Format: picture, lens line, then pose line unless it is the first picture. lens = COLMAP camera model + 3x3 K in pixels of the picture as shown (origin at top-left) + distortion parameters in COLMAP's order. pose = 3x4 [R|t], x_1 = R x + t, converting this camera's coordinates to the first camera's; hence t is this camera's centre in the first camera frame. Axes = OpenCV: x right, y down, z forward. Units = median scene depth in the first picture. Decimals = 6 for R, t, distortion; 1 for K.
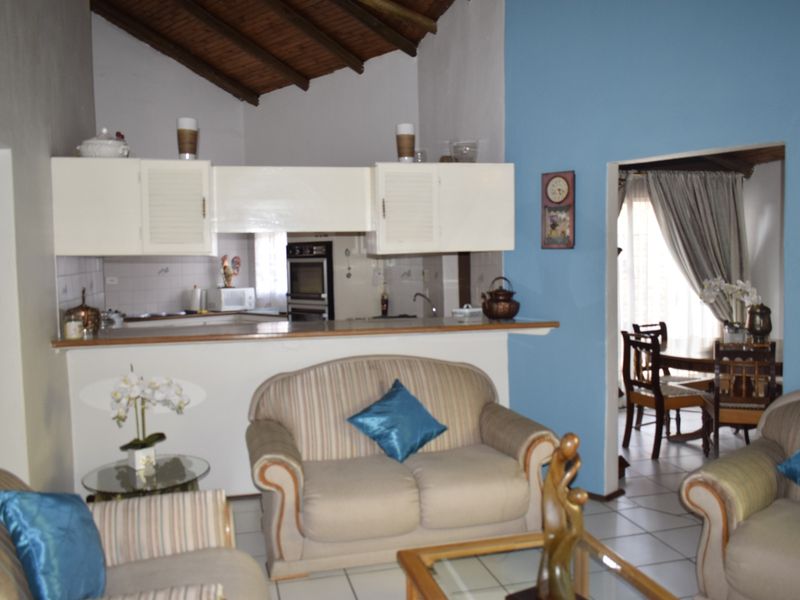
lens RADIAL K [[694.4, 0, 405.3], [0, 694.4, 297.9], [0, 0, 1]] dist [-0.023414, 0.015387]
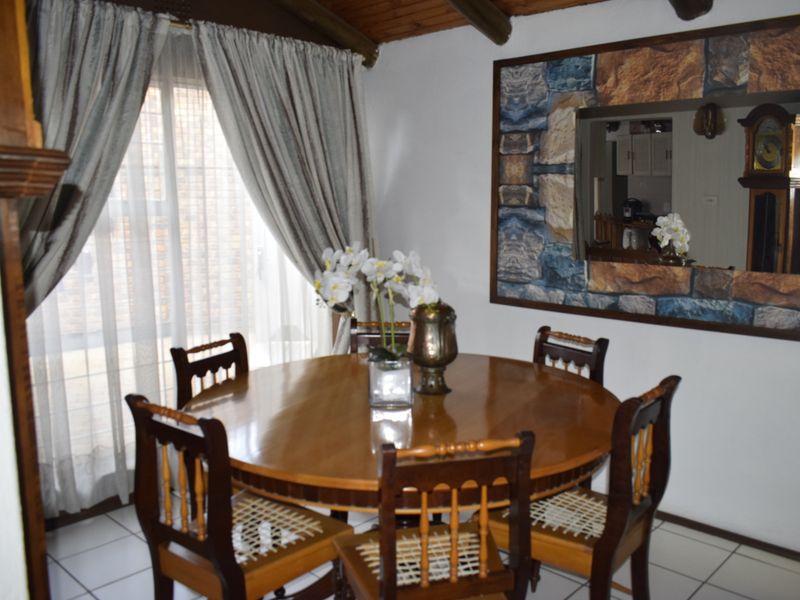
lens RADIAL K [[694.4, 0, 405.3], [0, 694.4, 297.9], [0, 0, 1]] dist [-0.023414, 0.015387]
pose [[0.836962, -0.062639, 0.543665, 0.191380], [0.018058, 0.996048, 0.086961, -0.026765], [-0.546964, -0.062966, 0.834785, 0.489621]]
